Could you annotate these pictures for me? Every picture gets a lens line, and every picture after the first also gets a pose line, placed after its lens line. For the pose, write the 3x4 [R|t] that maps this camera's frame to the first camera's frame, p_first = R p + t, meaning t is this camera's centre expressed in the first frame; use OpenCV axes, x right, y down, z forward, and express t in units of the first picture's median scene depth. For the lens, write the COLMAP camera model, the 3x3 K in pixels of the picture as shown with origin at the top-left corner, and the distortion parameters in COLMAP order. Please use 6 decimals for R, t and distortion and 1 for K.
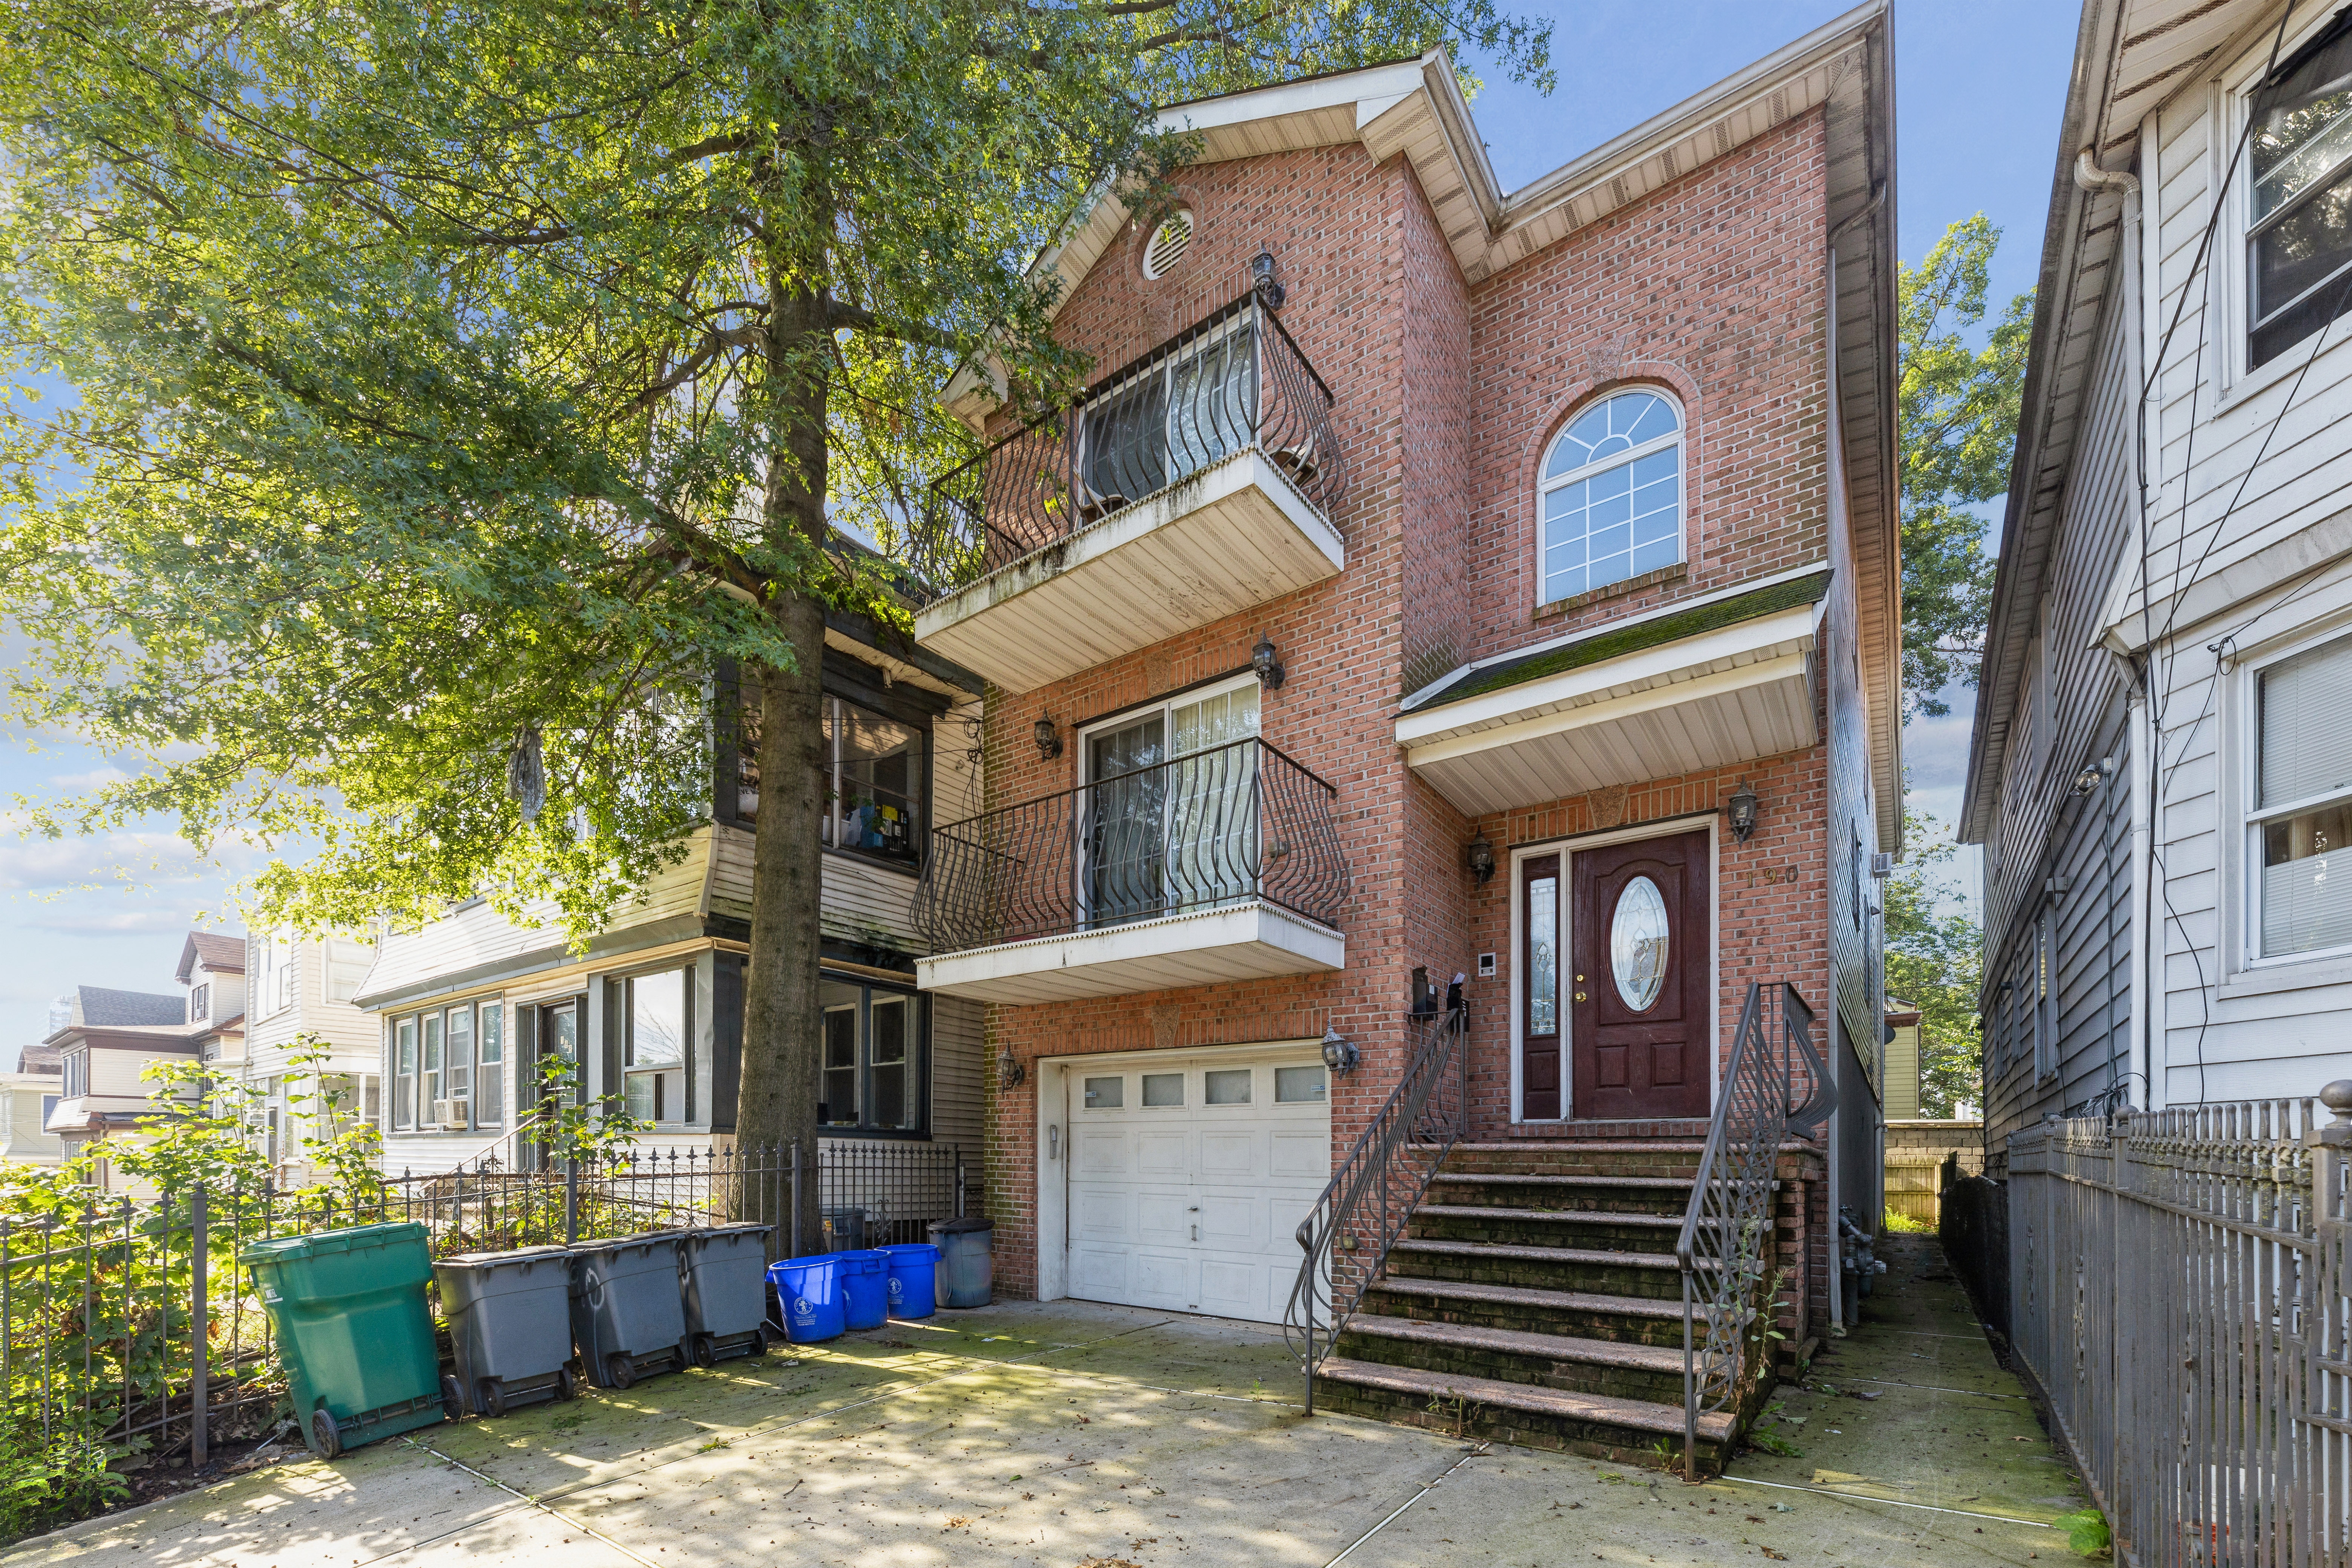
lens RADIAL K [[984.9, 0, 1178.1], [0, 984.9, 1056.9], [0, 0, 1]] dist [-0.001261, 0.000118]
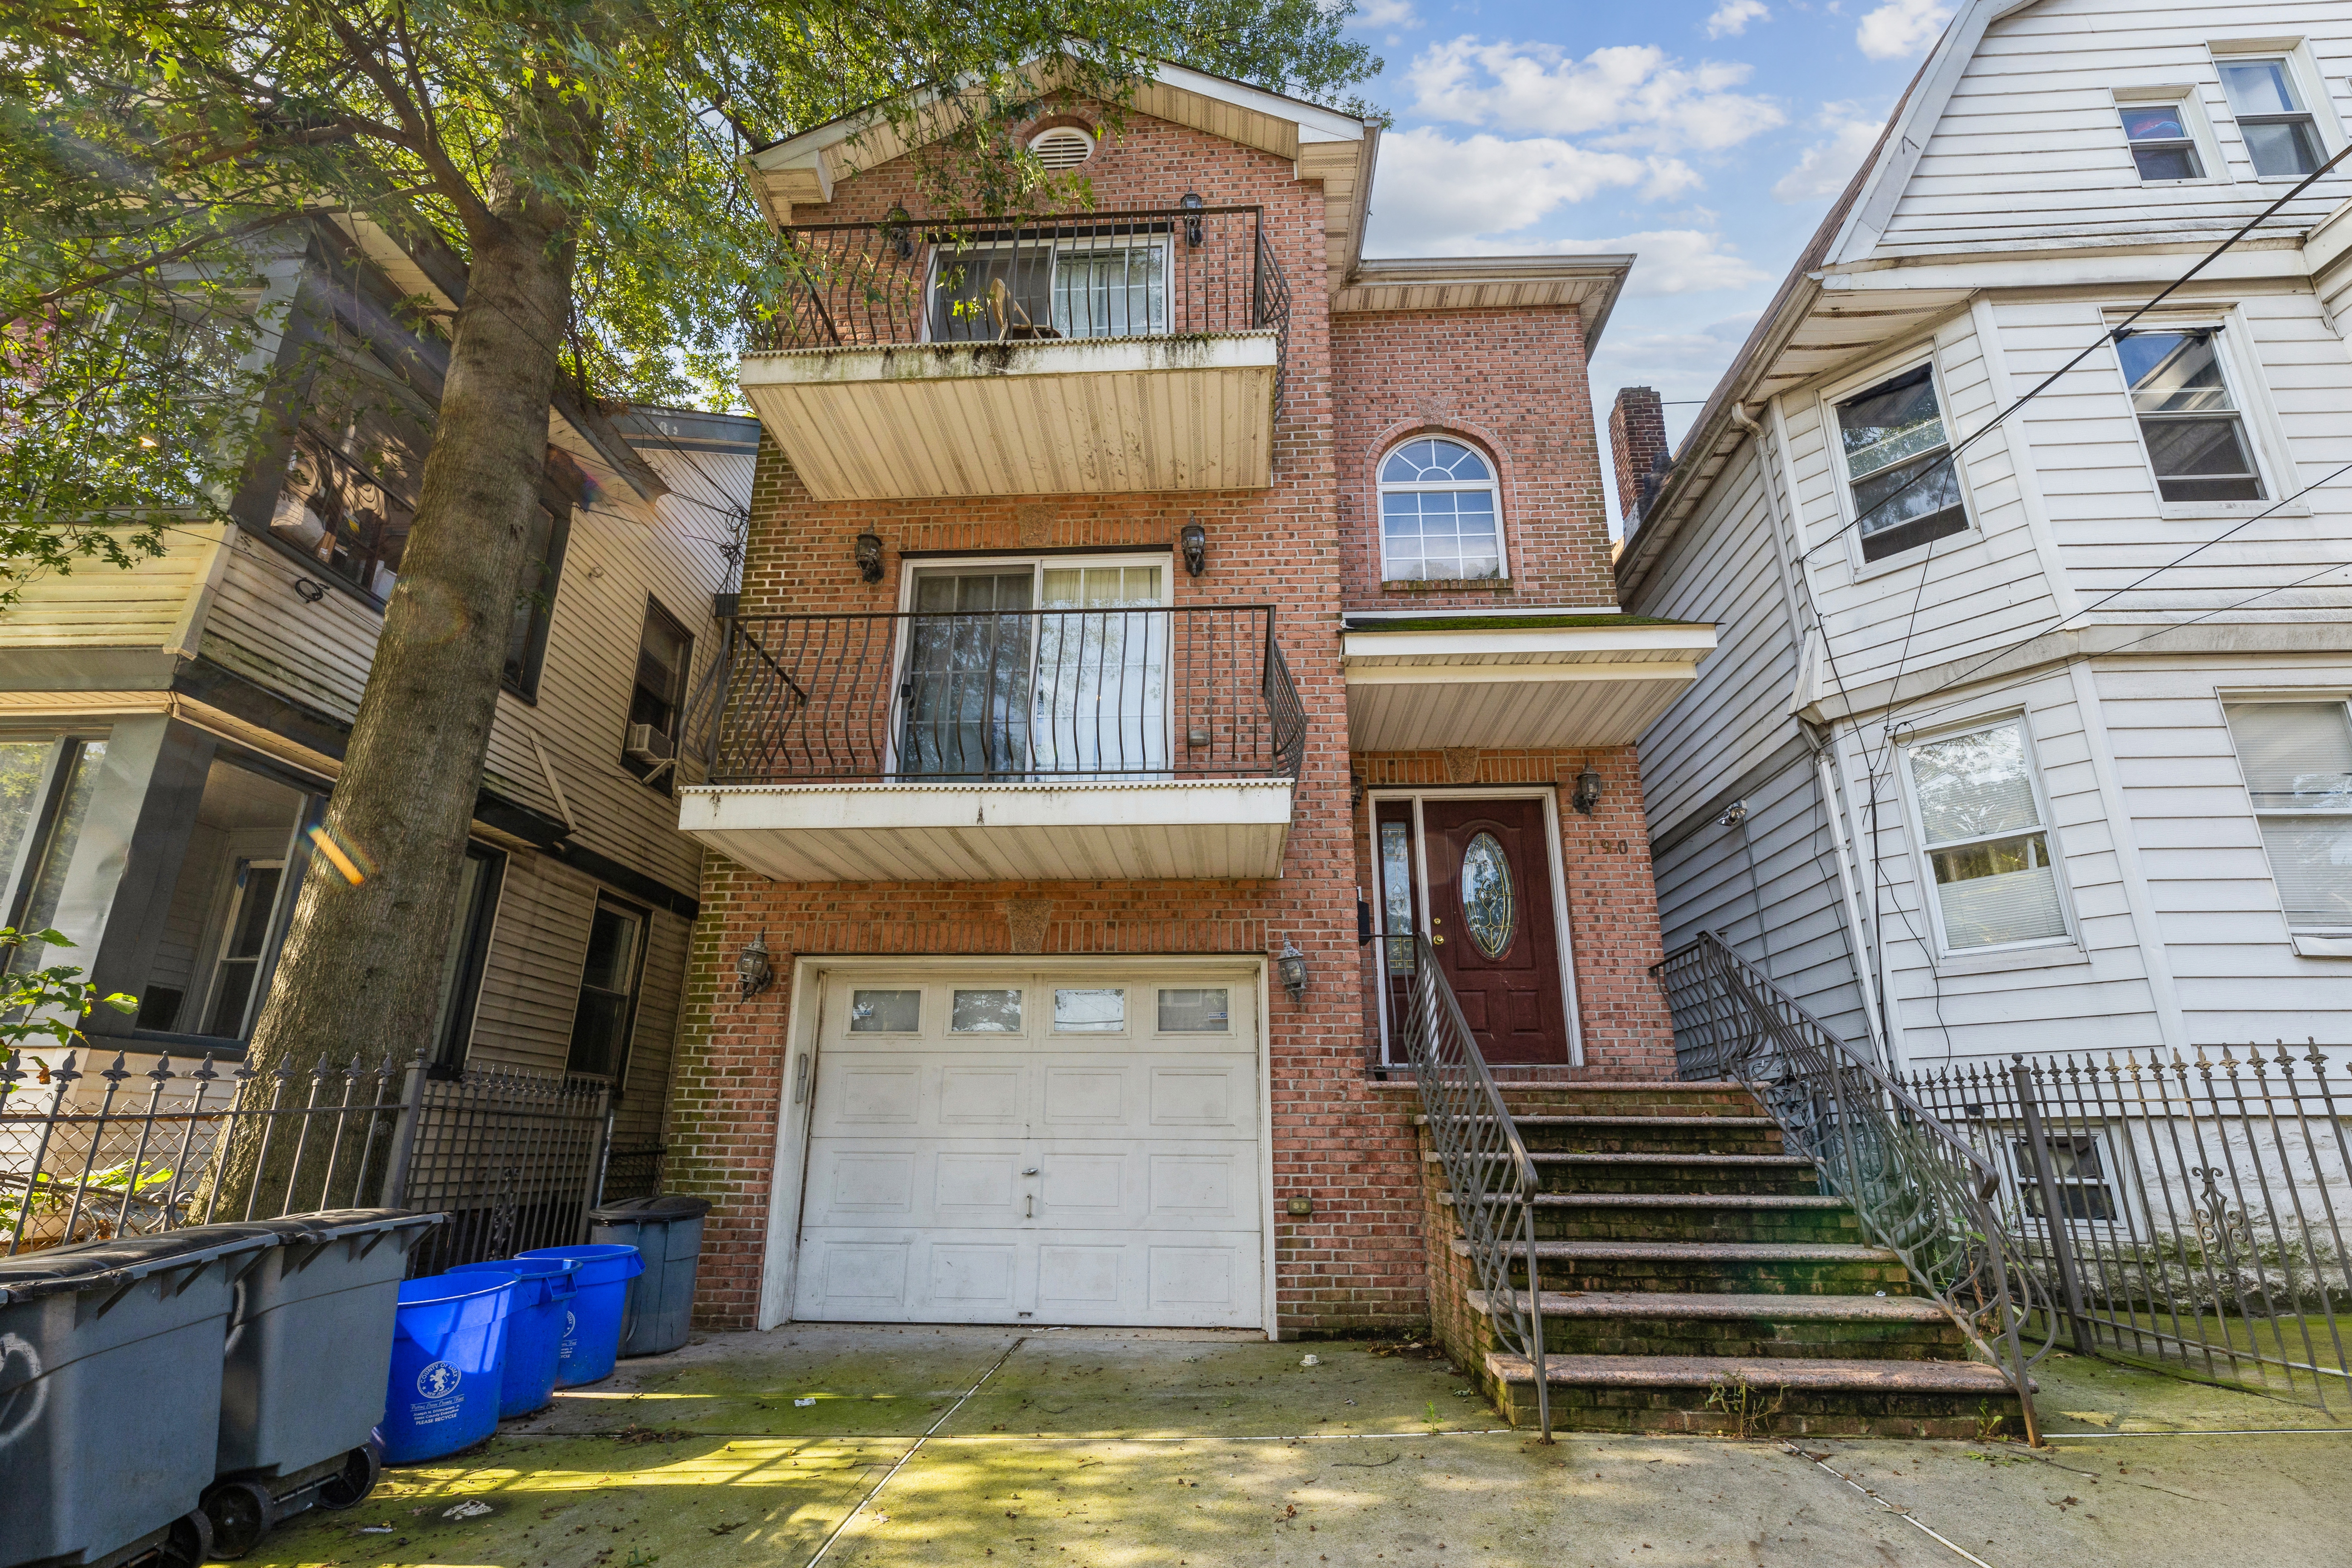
lens RADIAL K [[970.3, 0, 1189.5], [0, 970.3, 788.3], [0, 0, 1]] dist [-0.000012, -0.000916]
pose [[0.834062, 0.185551, 0.519530, -0.361762], [-0.054441, 0.964826, -0.257190, 0.061026], [-0.548979, 0.186229, 0.814826, 0.302319]]
